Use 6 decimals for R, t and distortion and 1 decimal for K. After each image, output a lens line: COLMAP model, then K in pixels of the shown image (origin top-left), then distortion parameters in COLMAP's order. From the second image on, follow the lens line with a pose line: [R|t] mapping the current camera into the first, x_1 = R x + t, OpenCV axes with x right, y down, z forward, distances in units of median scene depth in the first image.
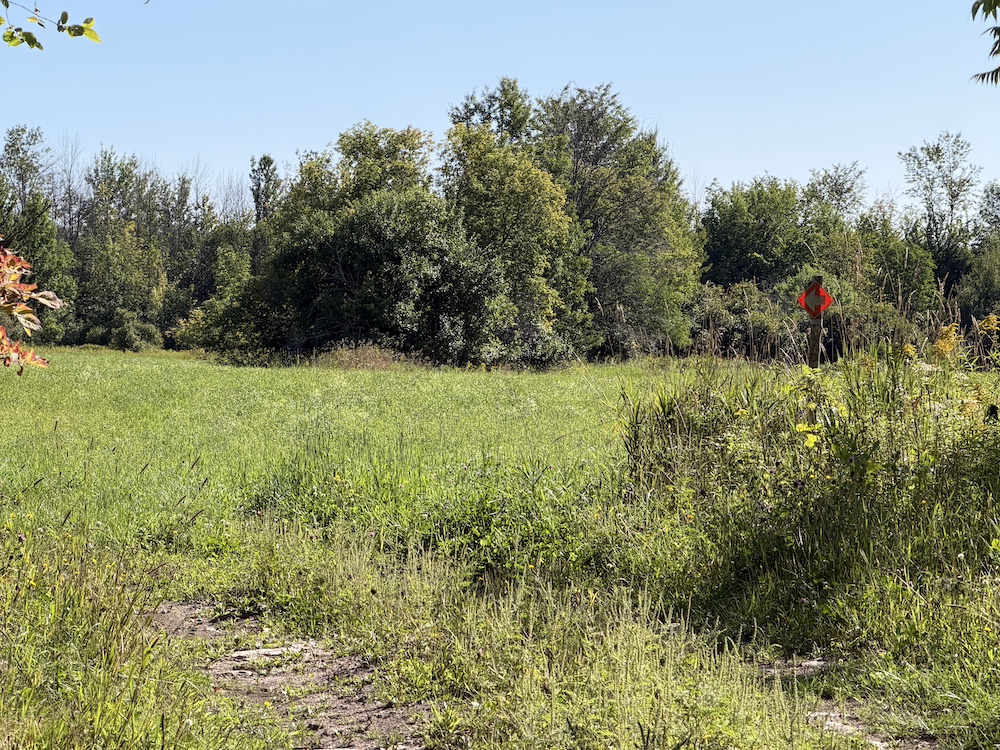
lens RADIAL K [[3591.4, 0, 500.2], [0, 3591.4, 375.0], [0, 0, 1]] dist [0.318730, 0.000000]
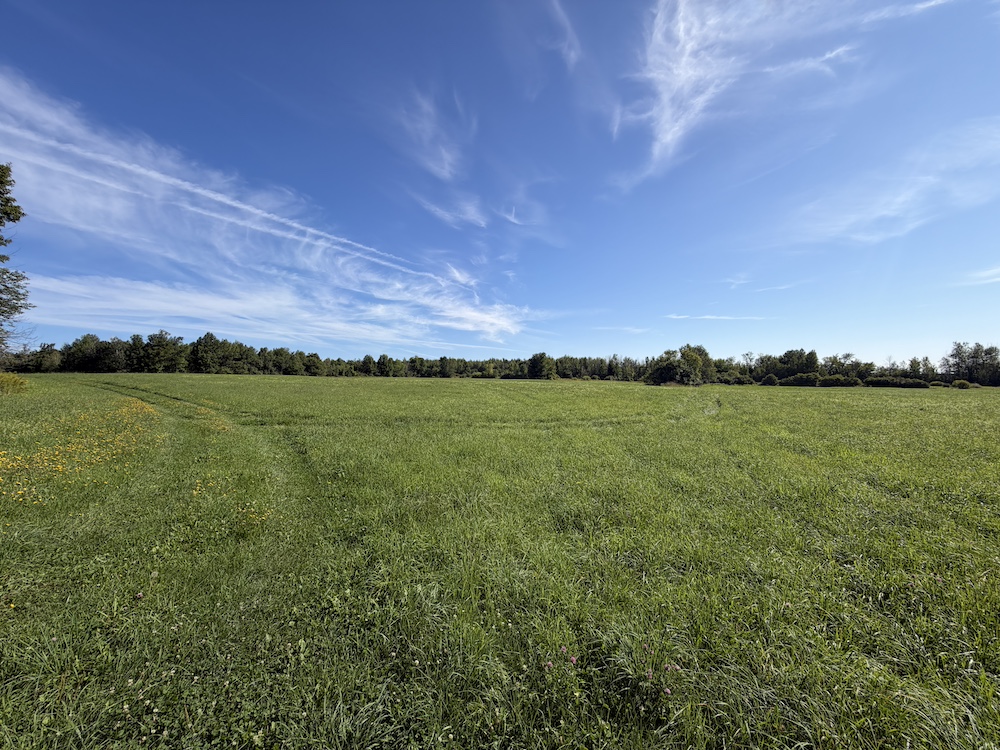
lens RADIAL K [[394.3, 0, 499.5], [0, 394.3, 369.7], [0, 0, 1]] dist [-0.002152, 0.000010]
pose [[0.915768, -0.006396, -0.401656, -0.027401], [-0.007616, 0.999417, -0.033280, -0.003645], [0.401634, 0.033536, 0.915186, 0.166678]]
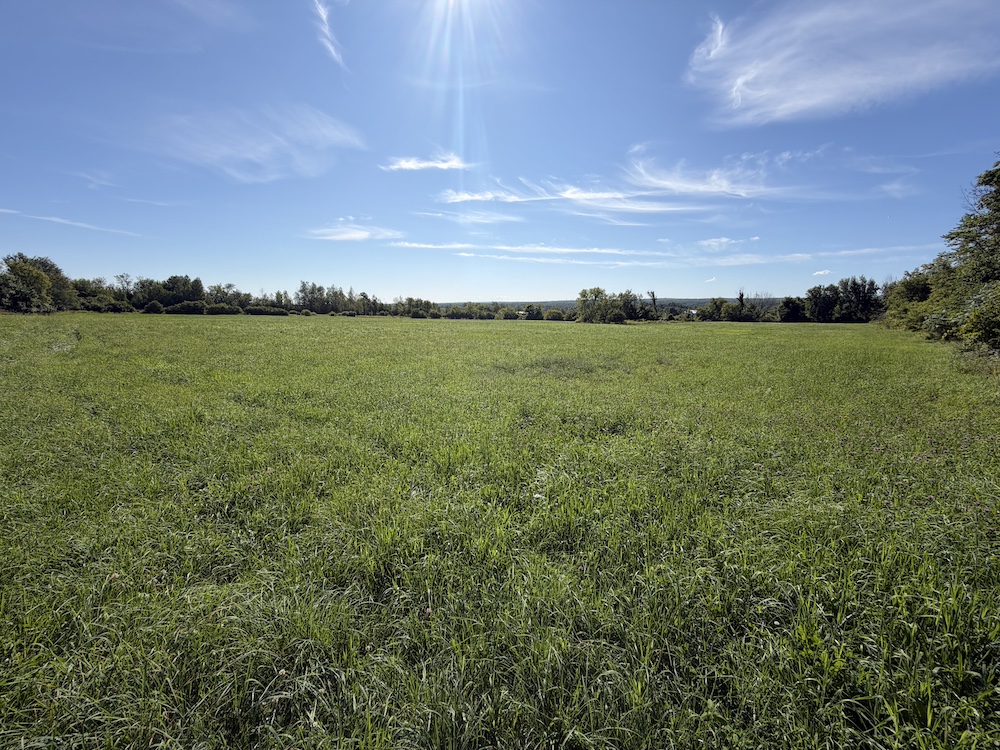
lens RADIAL K [[394.3, 0, 496.8], [0, 394.3, 373.0], [0, 0, 1]] dist [-0.002152, 0.000010]
pose [[0.624751, -0.105229, 0.773701, -0.025161], [-0.009728, 0.989751, 0.142469, -0.003385], [-0.780763, -0.096535, 0.617325, 0.168682]]
